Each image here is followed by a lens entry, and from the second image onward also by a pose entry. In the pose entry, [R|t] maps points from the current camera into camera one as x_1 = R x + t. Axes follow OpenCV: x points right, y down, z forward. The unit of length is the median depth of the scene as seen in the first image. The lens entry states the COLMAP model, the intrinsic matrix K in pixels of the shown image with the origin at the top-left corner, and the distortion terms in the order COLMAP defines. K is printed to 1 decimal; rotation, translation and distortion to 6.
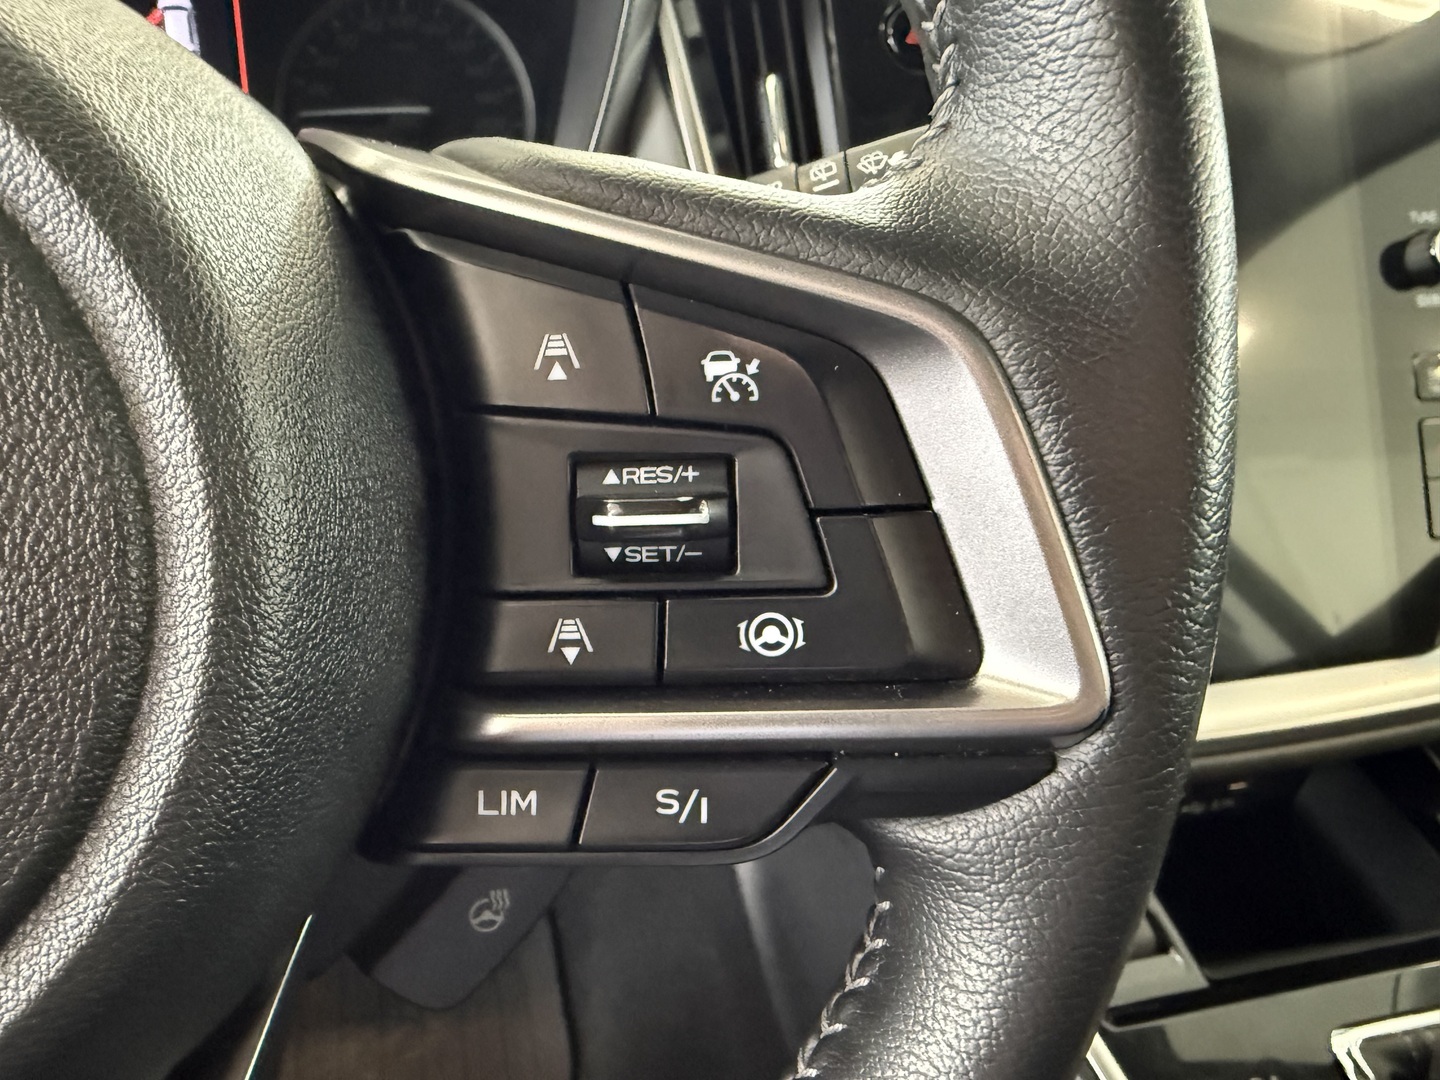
lens RADIAL K [[1028.3, 0, 706.3], [0, 1028.3, 549.1], [0, 0, 1]] dist [0.017672, -0.013536]
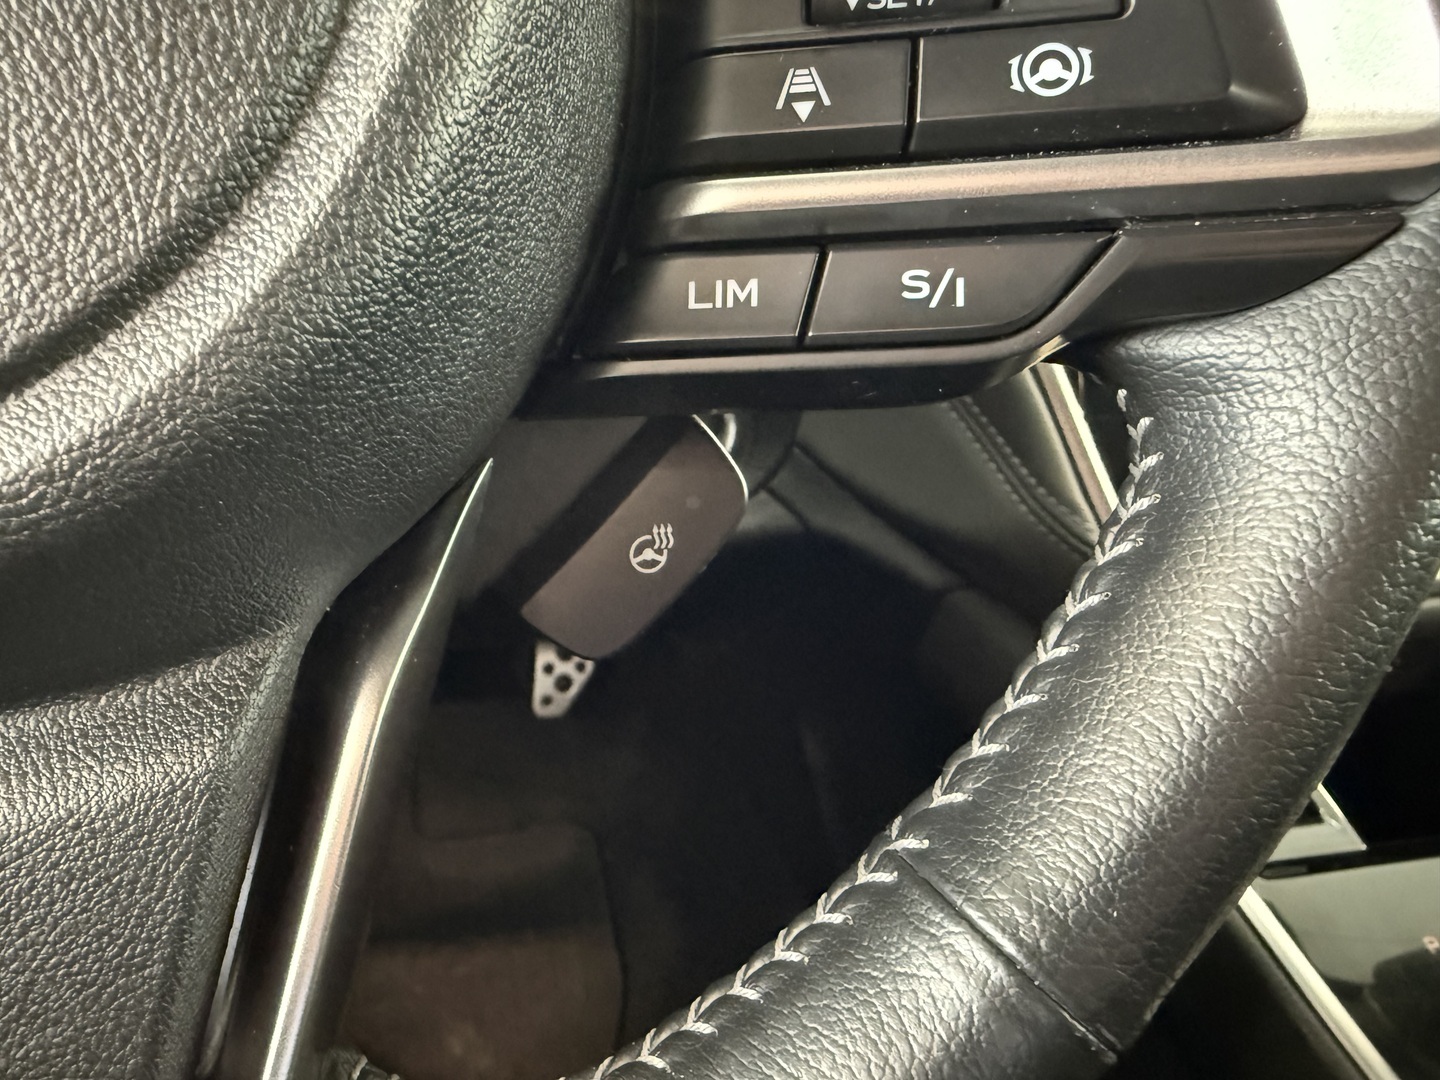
lens RADIAL K [[1028.3, 0, 653.3], [0, 1028.3, 596.1], [0, 0, 1]] dist [0.017672, -0.013536]
pose [[0.997704, 0.015963, -0.065820, -0.192791], [-0.015977, 0.999872, 0.000321, 0.504938], [0.065817, 0.000732, 0.997831, 0.139944]]
